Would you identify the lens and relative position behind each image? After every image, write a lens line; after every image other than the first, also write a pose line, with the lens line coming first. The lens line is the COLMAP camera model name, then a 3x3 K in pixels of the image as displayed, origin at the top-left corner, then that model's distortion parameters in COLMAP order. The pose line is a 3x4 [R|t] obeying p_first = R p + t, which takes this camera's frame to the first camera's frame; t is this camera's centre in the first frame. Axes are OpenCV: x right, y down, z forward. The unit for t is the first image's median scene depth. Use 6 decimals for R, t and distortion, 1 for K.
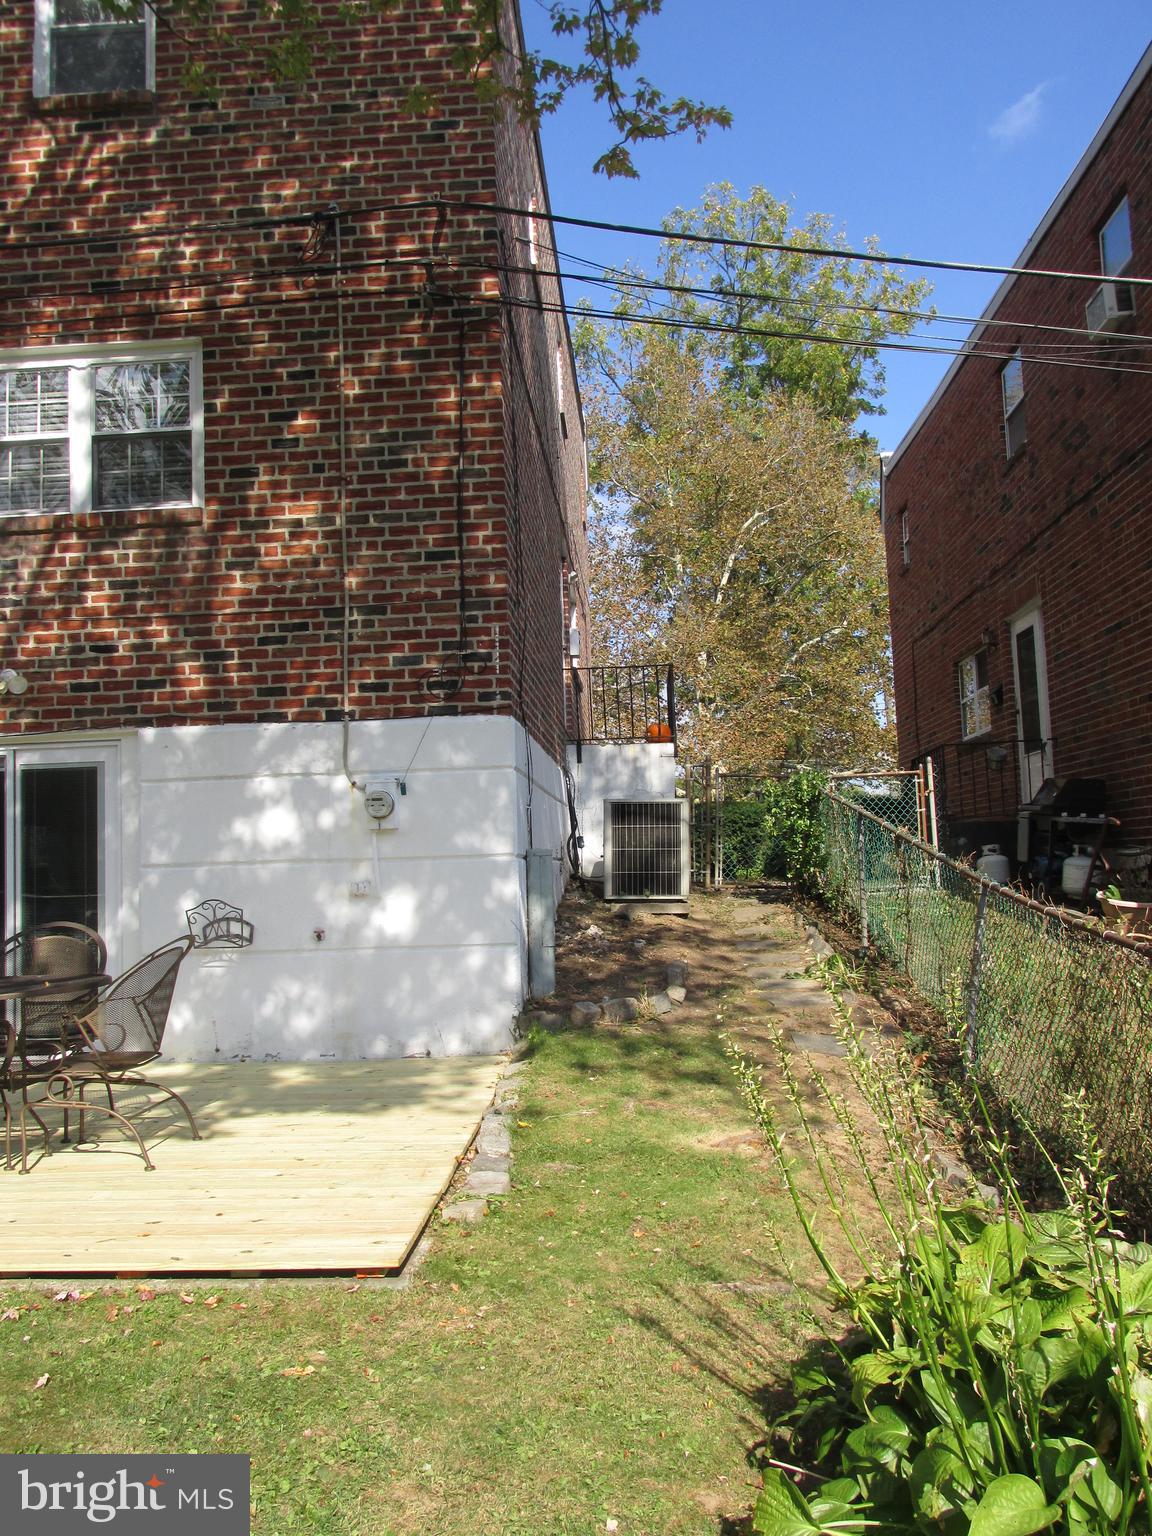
lens RADIAL K [[1272.0, 0, 576.0], [0, 1272.0, 768.0], [0, 0, 1]] dist [-0.027535, 0.004418]
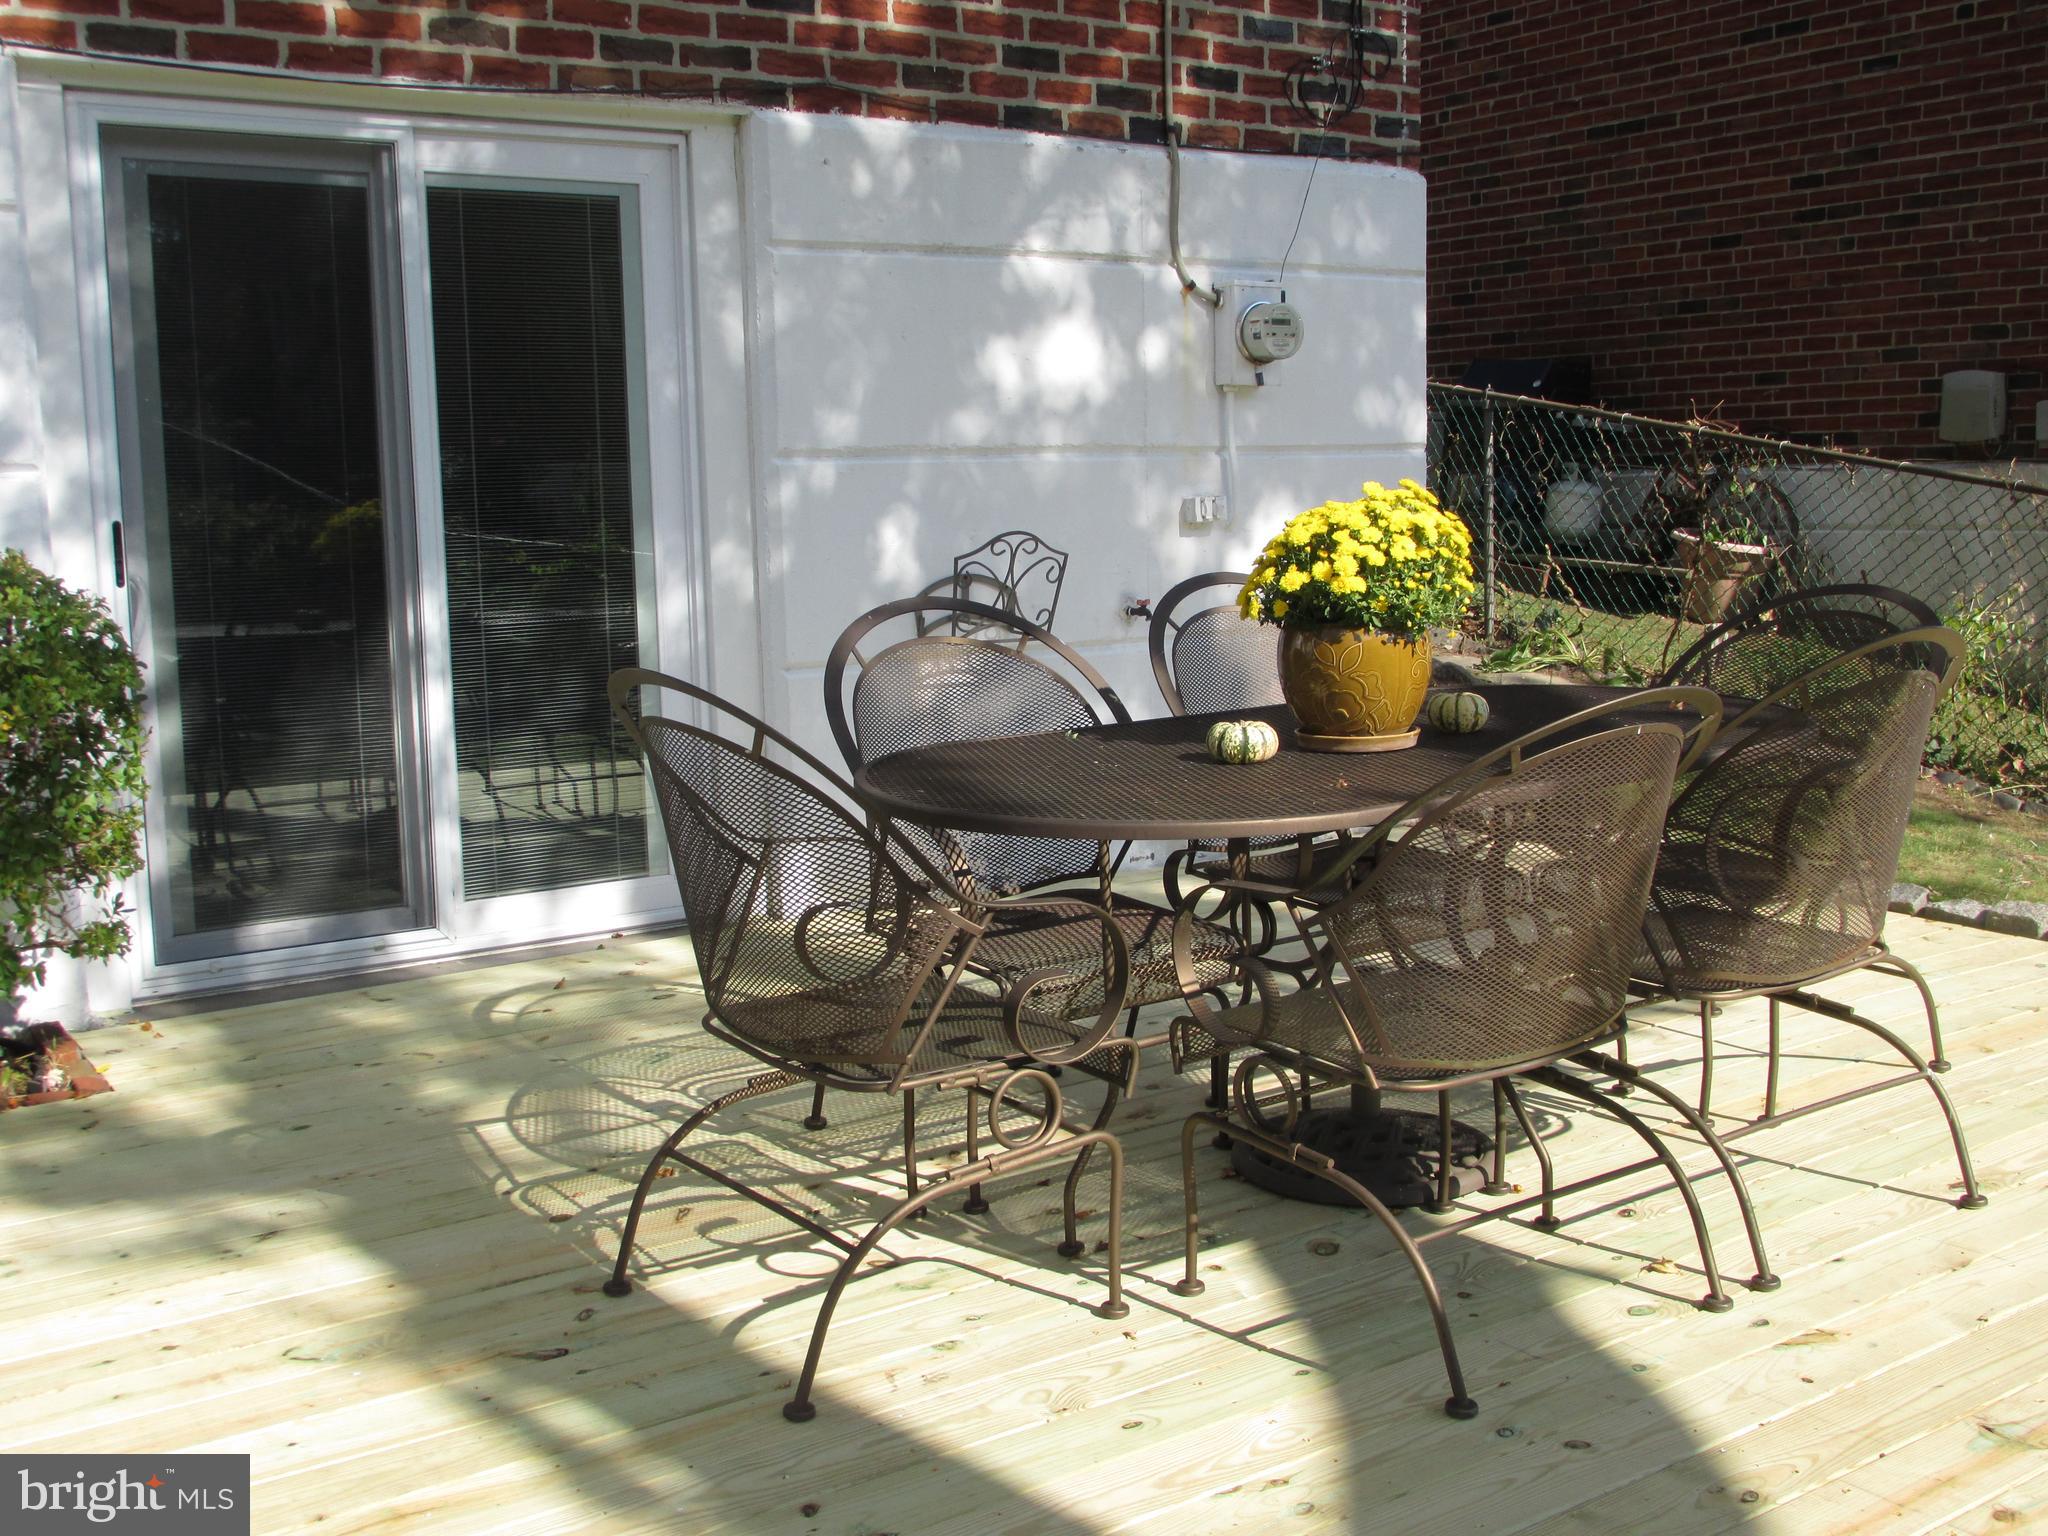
lens RADIAL K [[2152.0, 0, 1024.0], [0, 2152.0, 768.0], [0, 0, 1]] dist [-0.043140, 0.027984]
pose [[0.785173, -0.068104, 0.615521, -0.714278], [-0.049906, 0.983743, 0.172507, 0.053274], [-0.617263, -0.166166, 0.769010, 0.394556]]
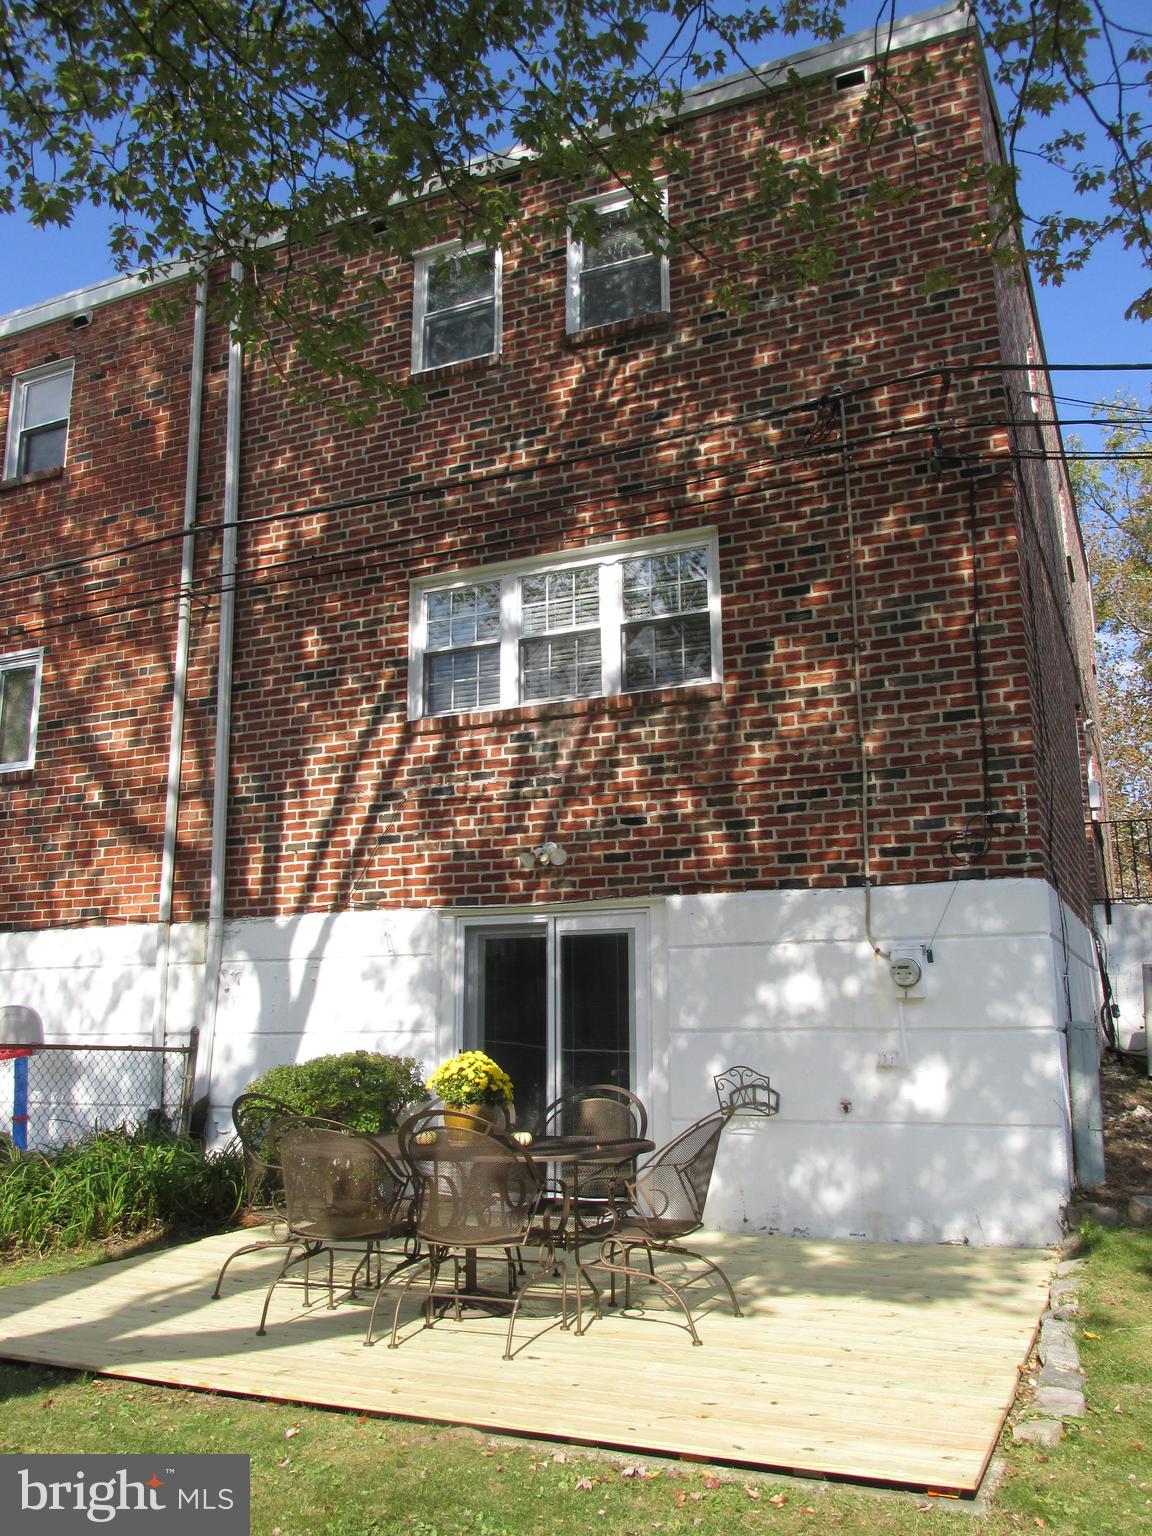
lens RADIAL K [[1270.6, 0, 583.3], [0, 1270.6, 772.5], [0, 0, 1]] dist [-0.031828, 0.008131]
pose [[0.931387, -0.044998, -0.361238, -0.026258], [0.002157, 0.992996, -0.118132, -0.008843], [0.364024, 0.109248, 0.924960, -0.003369]]
